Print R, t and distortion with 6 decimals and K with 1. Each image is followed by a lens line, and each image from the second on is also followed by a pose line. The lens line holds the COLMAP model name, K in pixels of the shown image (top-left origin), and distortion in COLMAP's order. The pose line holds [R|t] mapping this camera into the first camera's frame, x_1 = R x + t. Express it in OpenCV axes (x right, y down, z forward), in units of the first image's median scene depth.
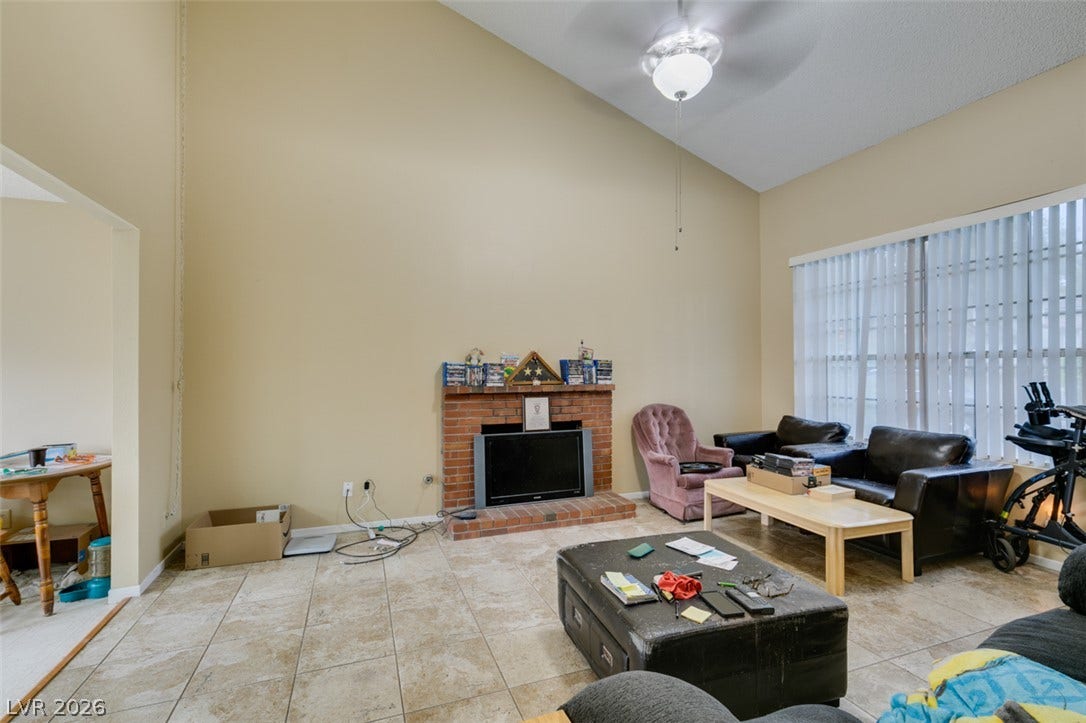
lens RADIAL K [[494.1, 0, 542.3], [0, 494.1, 367.0], [0, 0, 1]] dist [-0.001753, -0.000272]
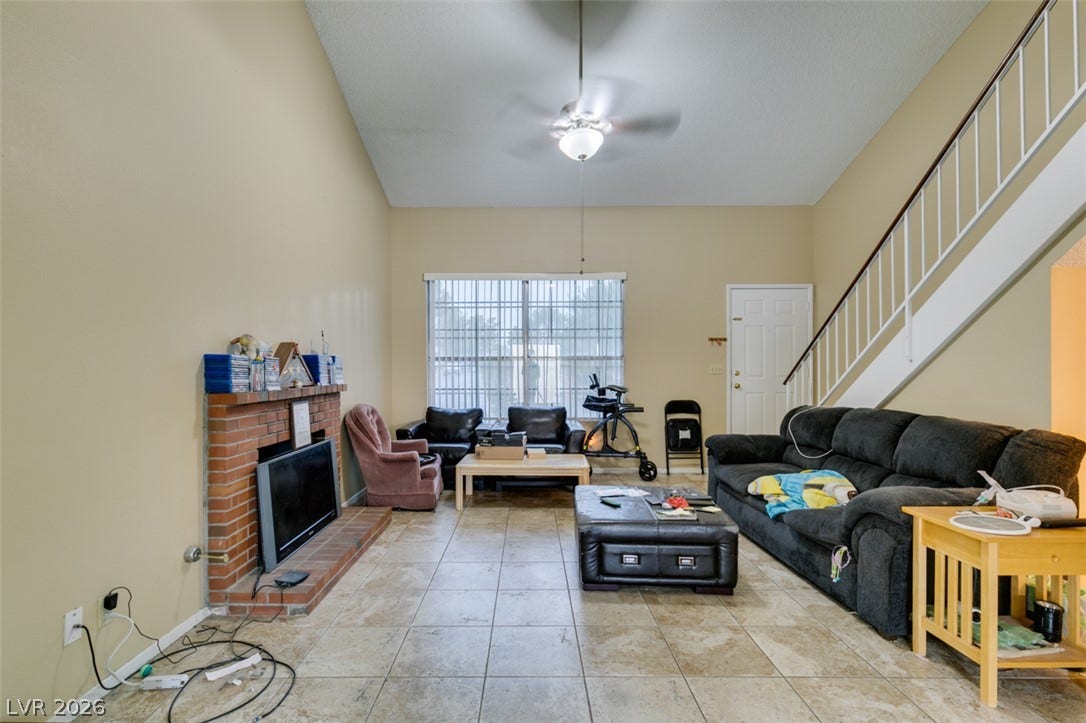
lens RADIAL K [[494.1, 0, 542.3], [0, 494.1, 367.0], [0, 0, 1]] dist [-0.001753, -0.000272]
pose [[0.351389, 0.002929, 0.936225, -0.634591], [0.000675, 0.999994, -0.003382, 0.008740], [-0.936229, 0.001820, 0.351385, 0.407871]]
